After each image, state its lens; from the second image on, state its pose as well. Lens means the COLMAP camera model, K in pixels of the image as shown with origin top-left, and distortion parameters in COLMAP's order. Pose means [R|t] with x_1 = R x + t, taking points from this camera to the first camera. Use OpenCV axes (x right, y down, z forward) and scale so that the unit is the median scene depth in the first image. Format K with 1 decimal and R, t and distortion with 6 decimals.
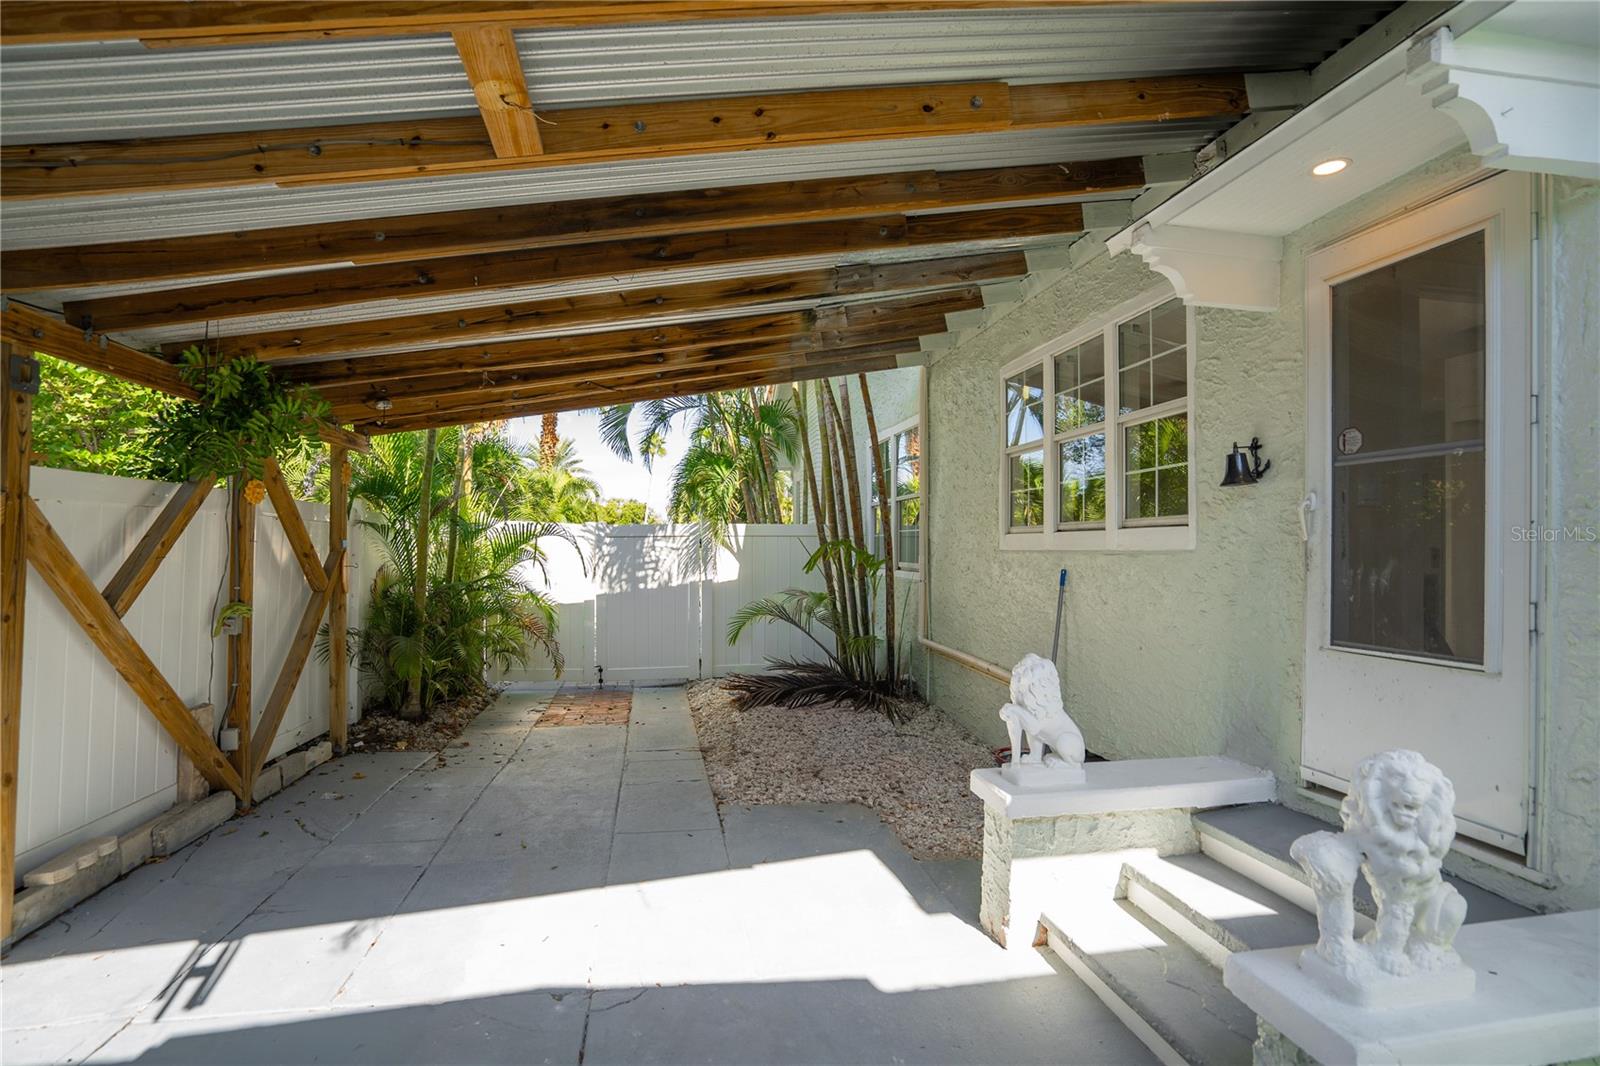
lens RADIAL K [[737.2, 0, 790.1], [0, 737.2, 542.1], [0, 0, 1]] dist [-0.001818, 0.000689]
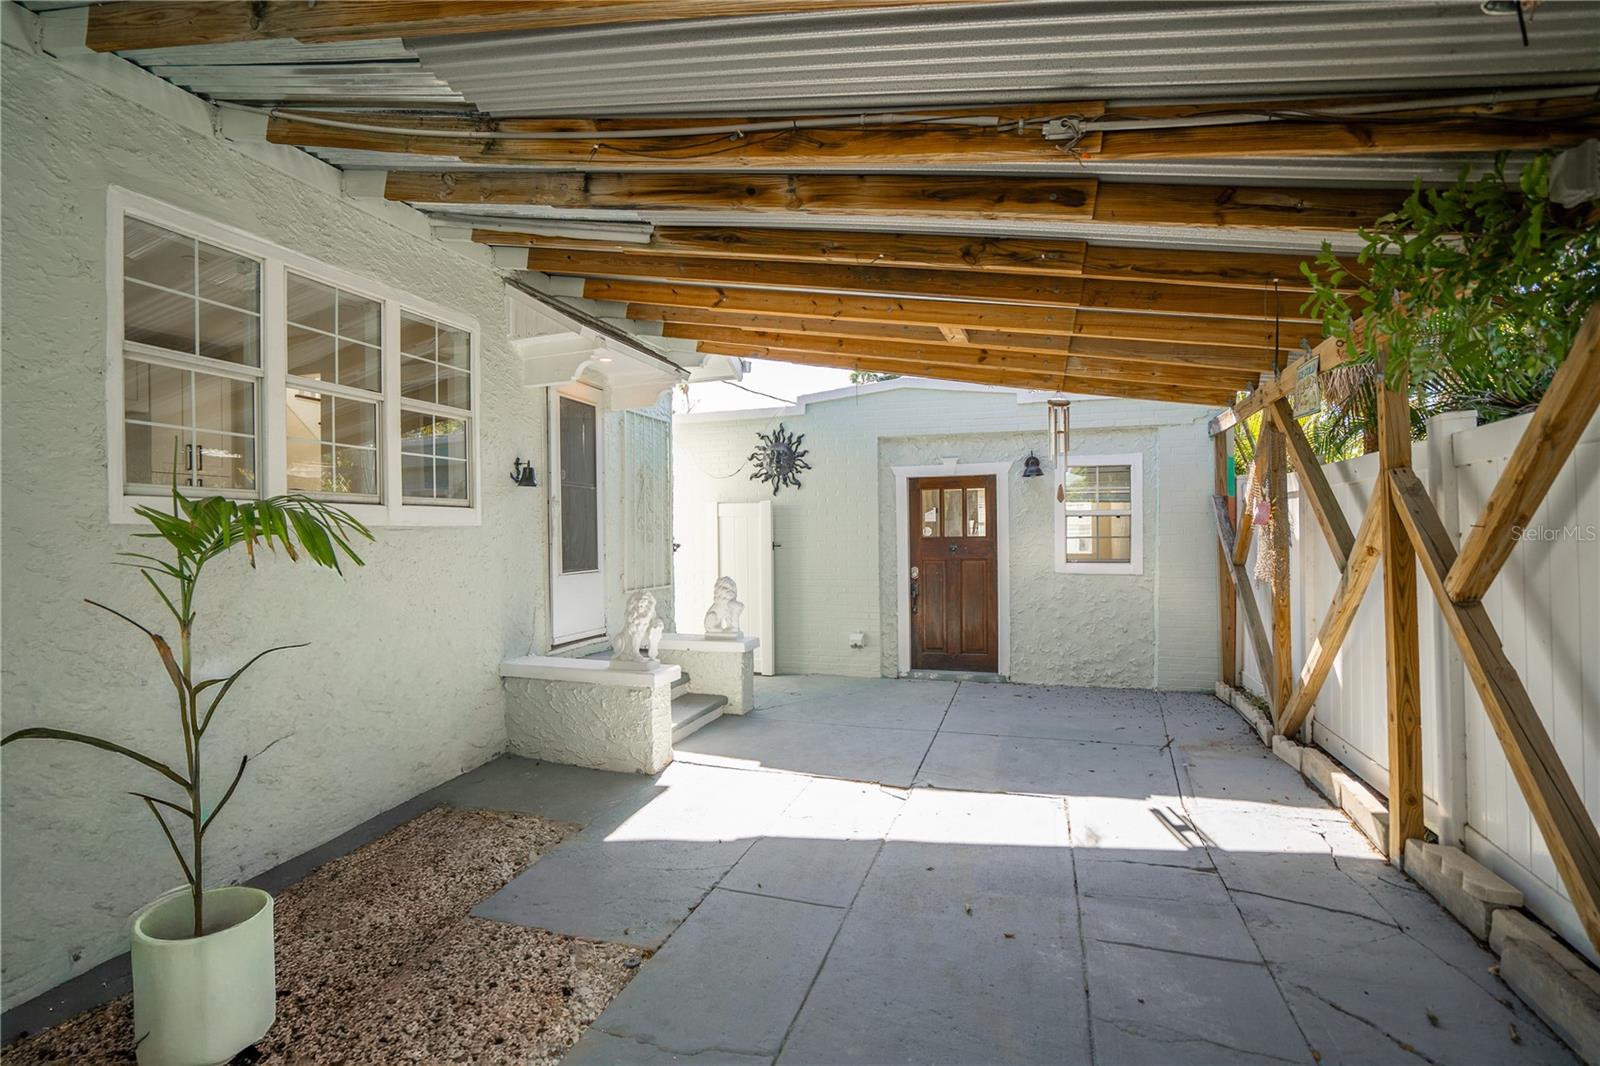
lens RADIAL K [[737.2, 0, 790.1], [0, 737.2, 542.1], [0, 0, 1]] dist [-0.001818, 0.000689]
pose [[-0.871110, -0.004703, 0.491066, -0.792146], [0.000626, 0.999943, 0.010689, 0.033297], [-0.491088, 0.009619, -0.871057, 2.418274]]
